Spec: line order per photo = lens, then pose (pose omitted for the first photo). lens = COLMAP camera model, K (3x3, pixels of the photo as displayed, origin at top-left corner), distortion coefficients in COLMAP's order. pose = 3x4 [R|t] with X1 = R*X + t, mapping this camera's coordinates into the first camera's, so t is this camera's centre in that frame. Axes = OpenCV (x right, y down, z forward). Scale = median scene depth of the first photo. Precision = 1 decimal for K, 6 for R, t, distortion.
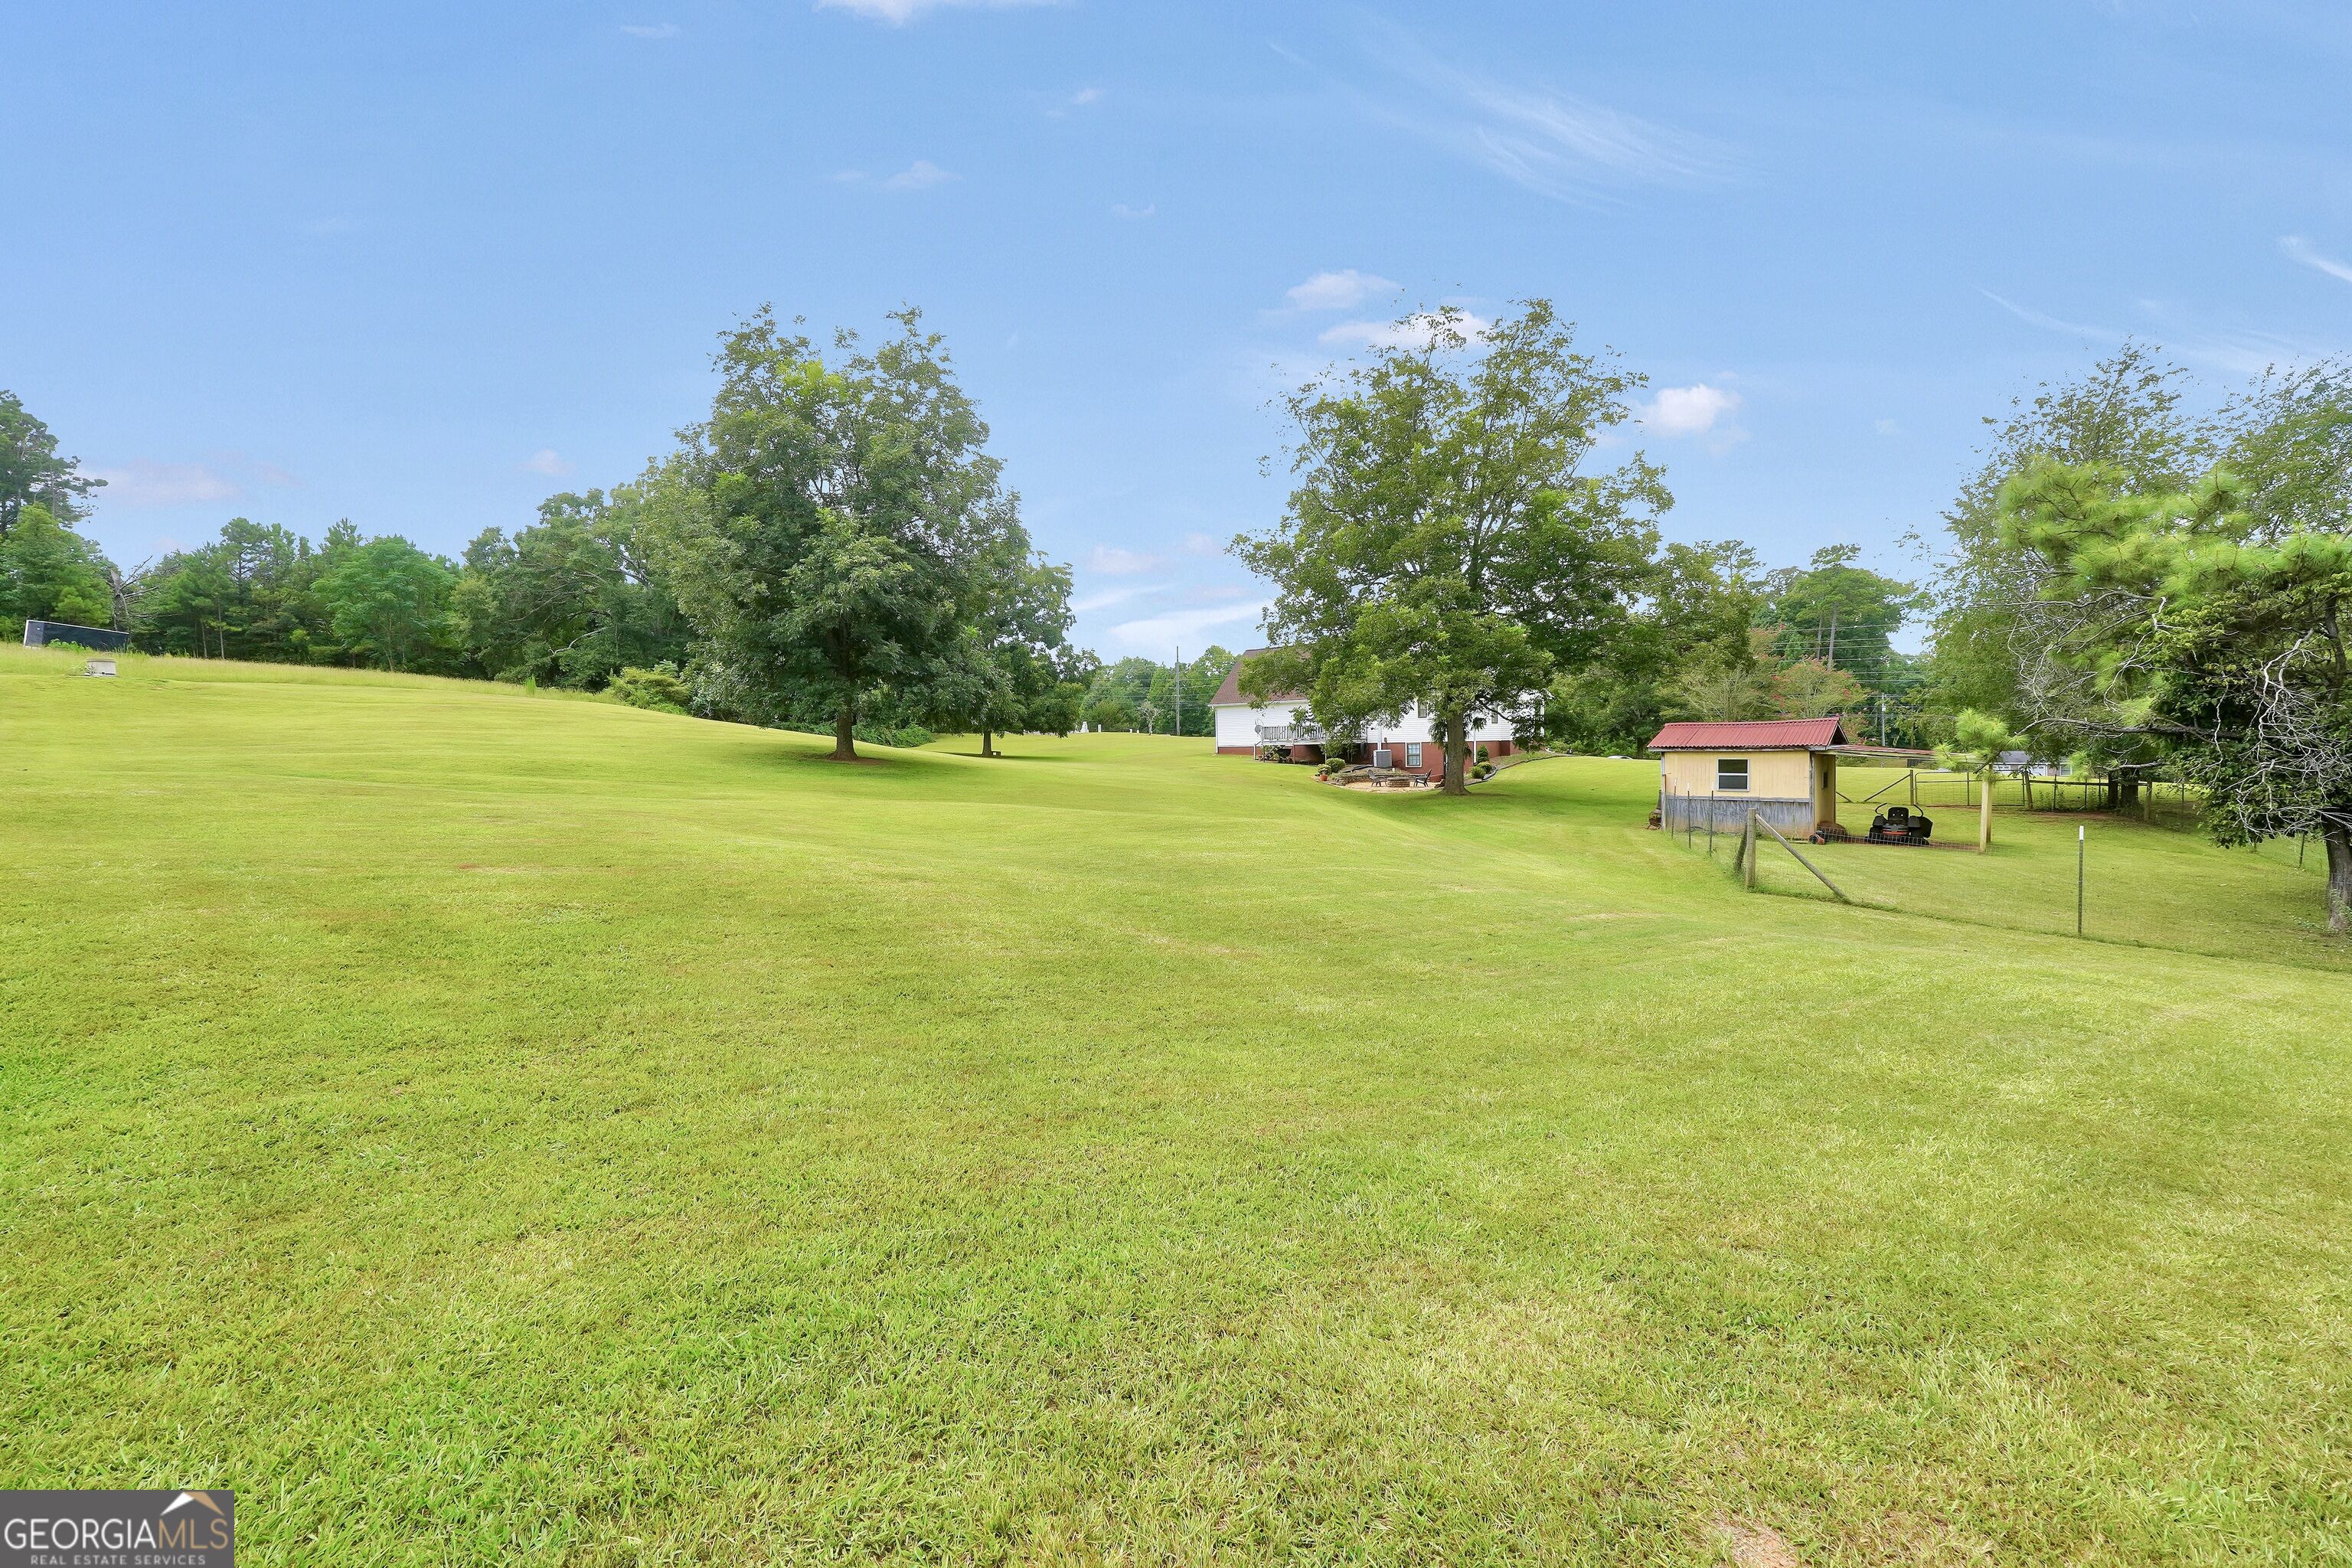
lens RADIAL K [[1002.3, 0, 1170.1], [0, 1002.3, 772.0], [0, 0, 1]] dist [-0.027871, 0.008283]
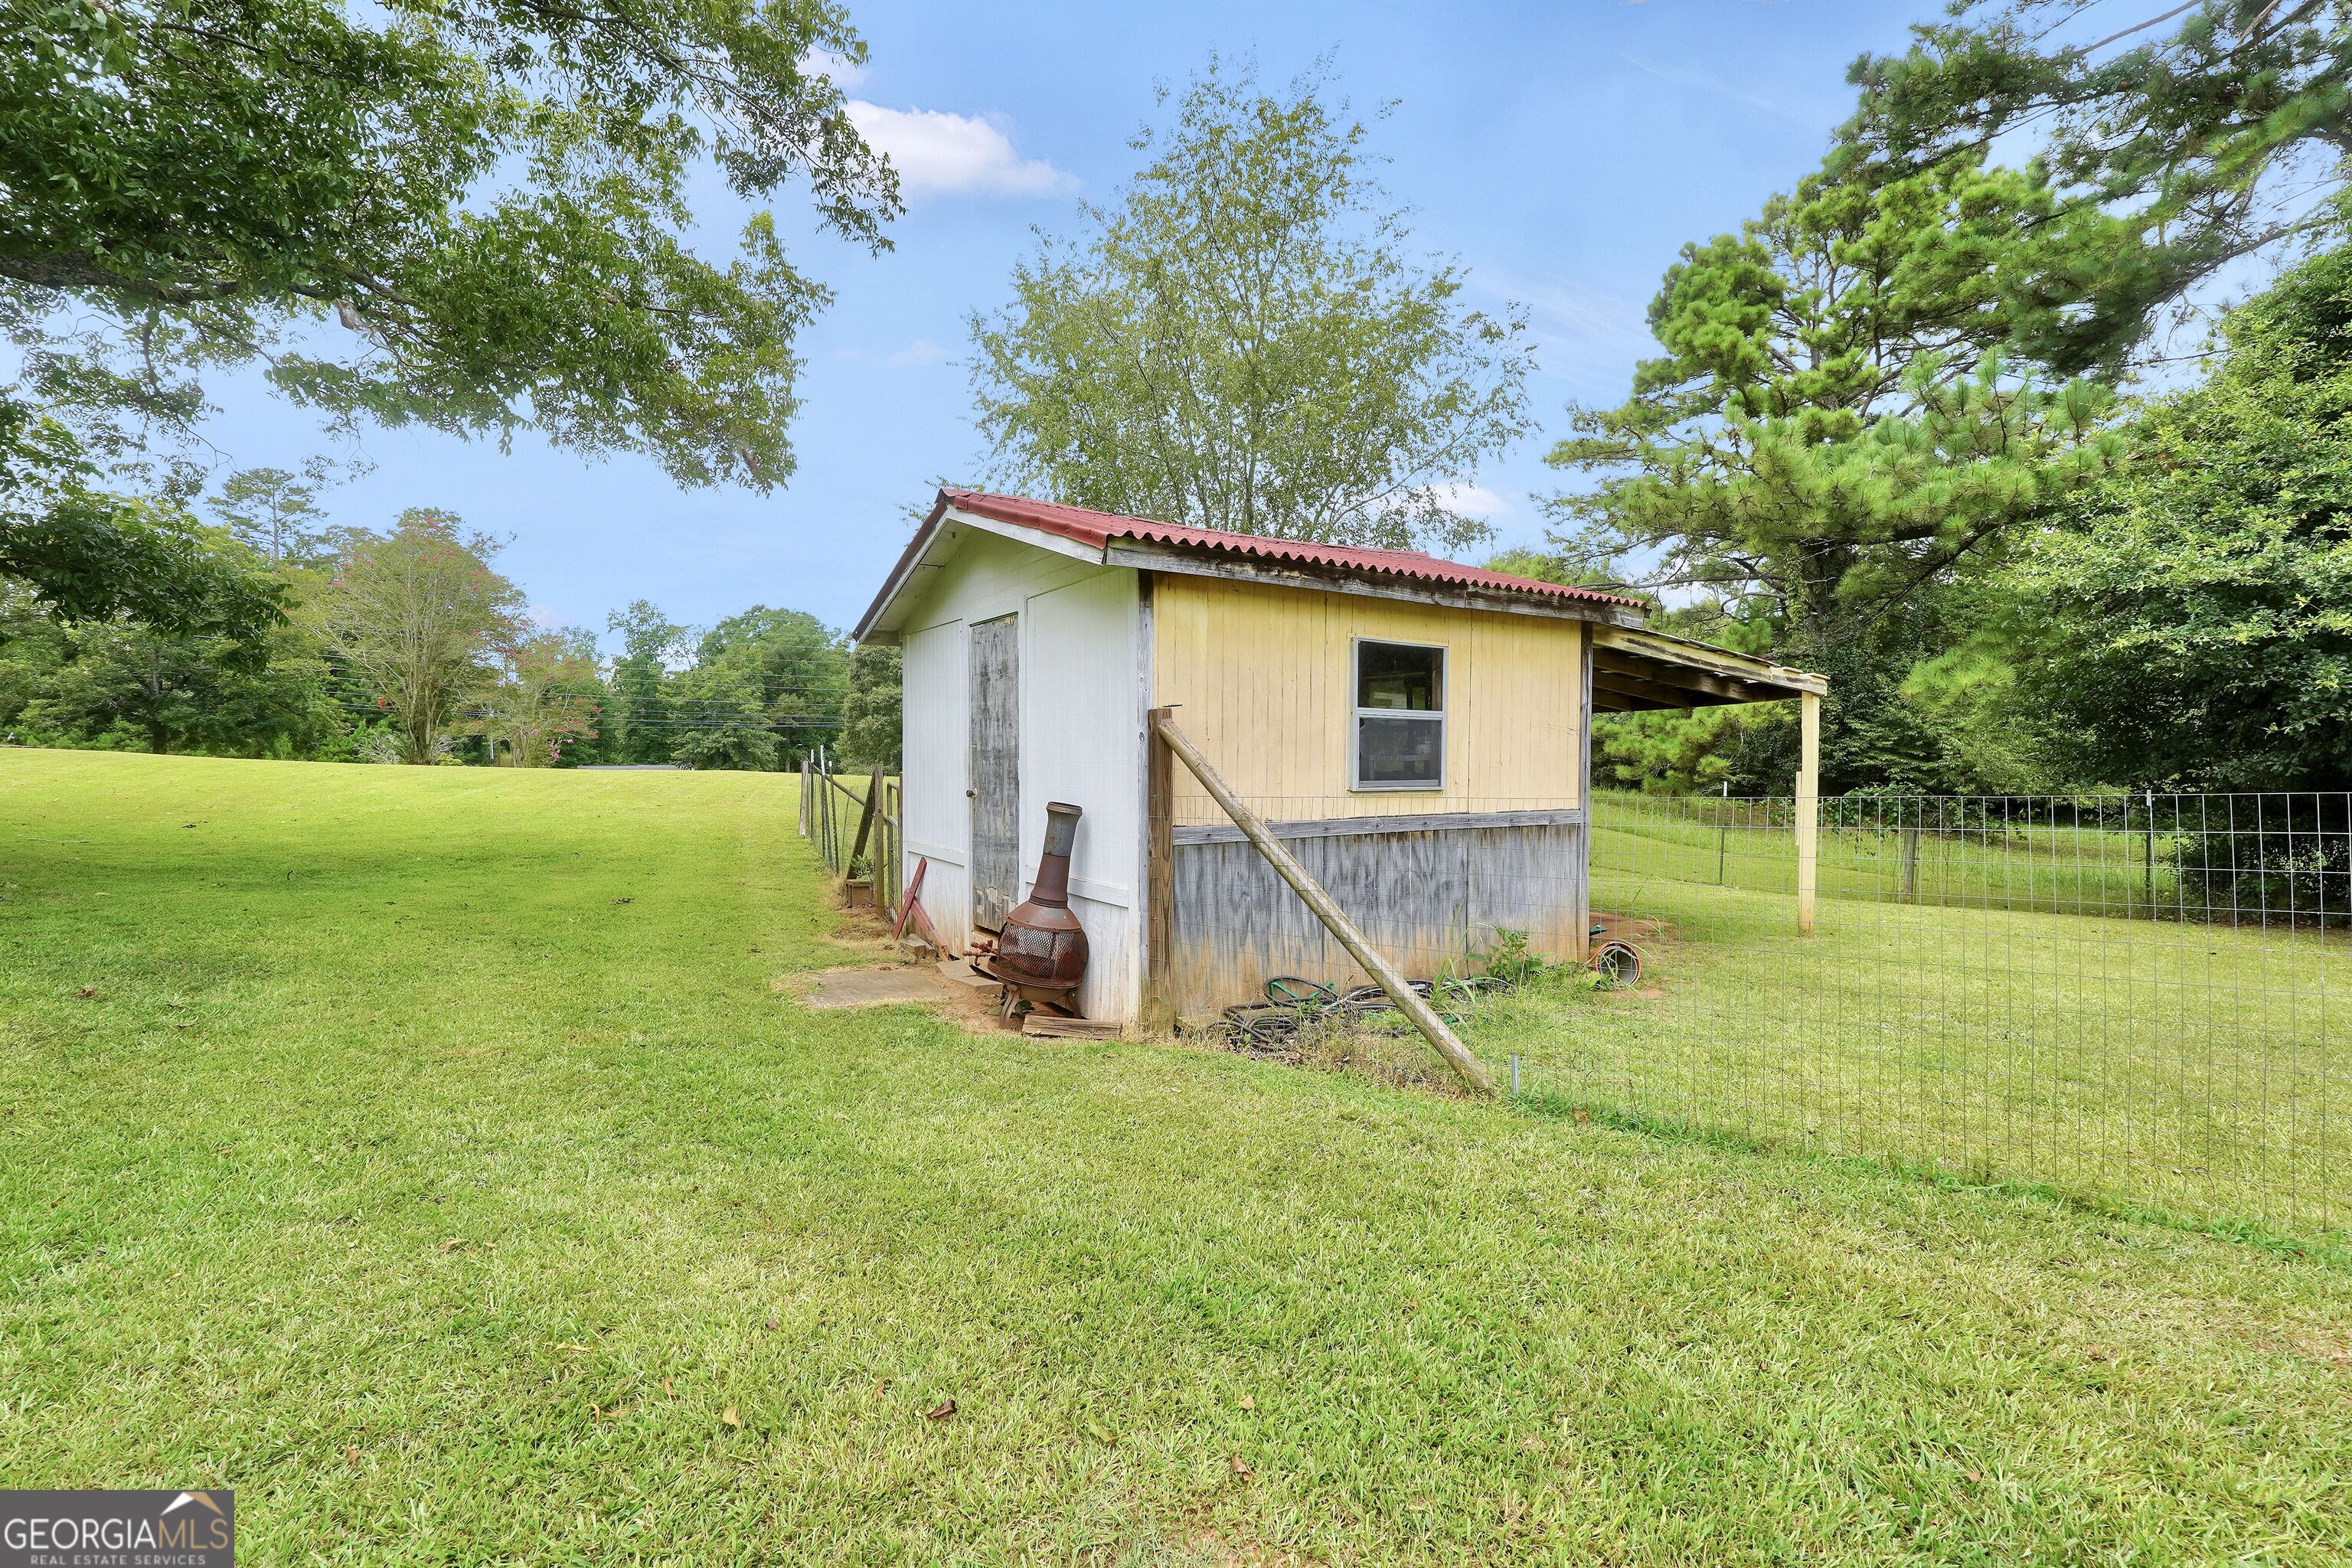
lens RADIAL K [[1002.3, 0, 1170.1], [0, 1002.3, 772.0], [0, 0, 1]] dist [-0.027871, 0.008283]
pose [[0.279281, 0.007882, 0.960177, 0.337270], [0.012072, 0.999858, -0.011719, 0.017395], [-0.960133, 0.014864, 0.279147, 0.978744]]
